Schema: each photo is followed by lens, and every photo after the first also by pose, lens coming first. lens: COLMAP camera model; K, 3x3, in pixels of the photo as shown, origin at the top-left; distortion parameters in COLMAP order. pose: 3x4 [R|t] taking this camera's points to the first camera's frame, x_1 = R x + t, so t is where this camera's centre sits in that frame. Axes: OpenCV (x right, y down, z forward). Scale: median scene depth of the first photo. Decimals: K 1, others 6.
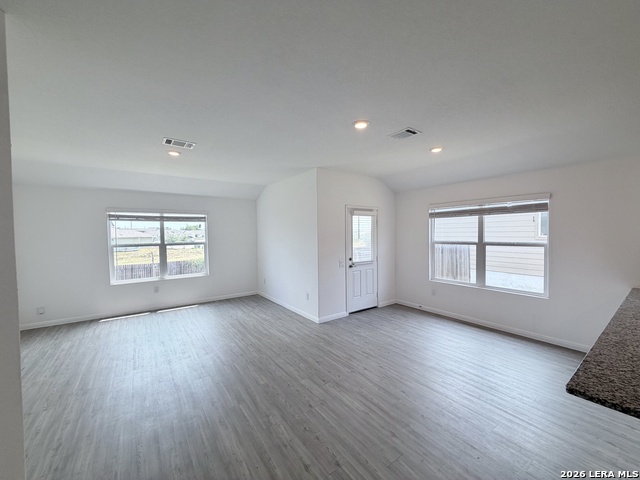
lens RADIAL K [[252.9, 0, 318.0], [0, 252.9, 240.6], [0, 0, 1]] dist [0.000257, 0.000134]
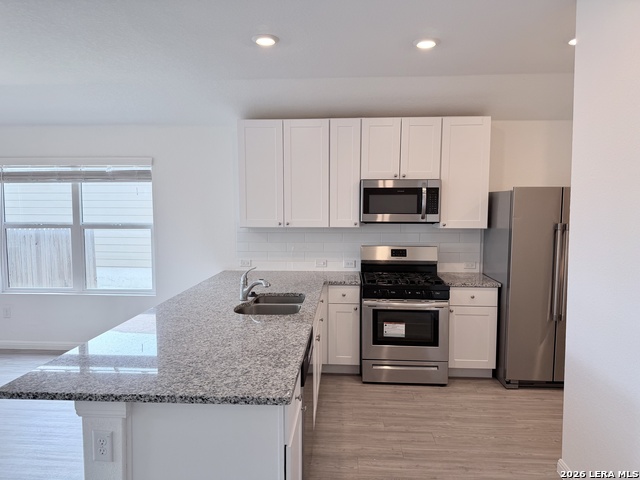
lens RADIAL K [[453.0, 0, 320.0], [0, 453.0, 240.0], [0, 0, 1]] dist [0.006802, -0.000554]
pose [[0.637771, -0.044306, 0.768951, 0.169741], [0.014741, 0.998863, 0.045326, 0.005584], [-0.770085, -0.017572, 0.637699, -0.256391]]
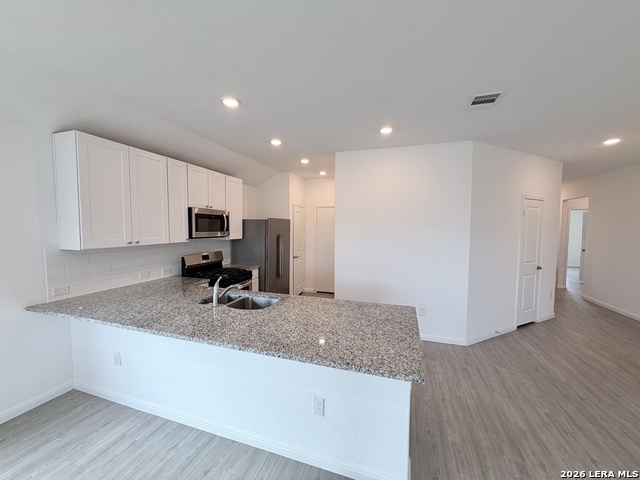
lens RADIAL K [[252.9, 0, 318.0], [0, 252.9, 240.6], [0, 0, 1]] dist [0.000257, 0.000134]
pose [[-0.583136, -0.033323, 0.811691, 0.136195], [0.026891, 0.997819, 0.060284, -0.020174], [-0.811929, 0.056981, -0.580968, 0.578758]]
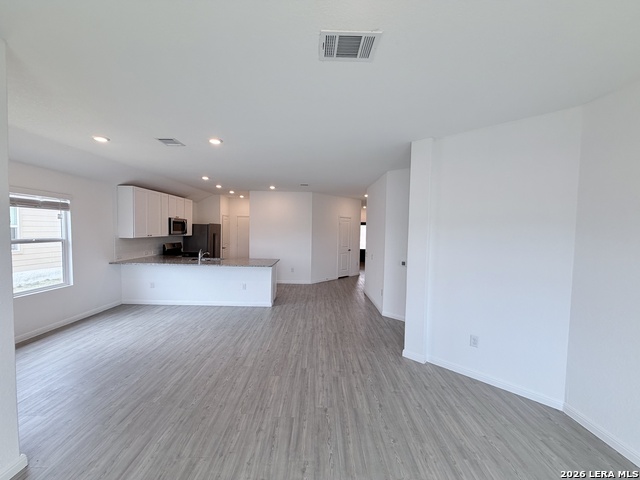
lens RADIAL K [[252.9, 0, 318.0], [0, 252.9, 240.6], [0, 0, 1]] dist [0.000257, 0.000134]
pose [[-0.813331, -0.027398, 0.581156, -0.679241], [0.007956, 0.998273, 0.058198, -0.034950], [-0.581748, 0.051958, -0.811708, 1.239001]]
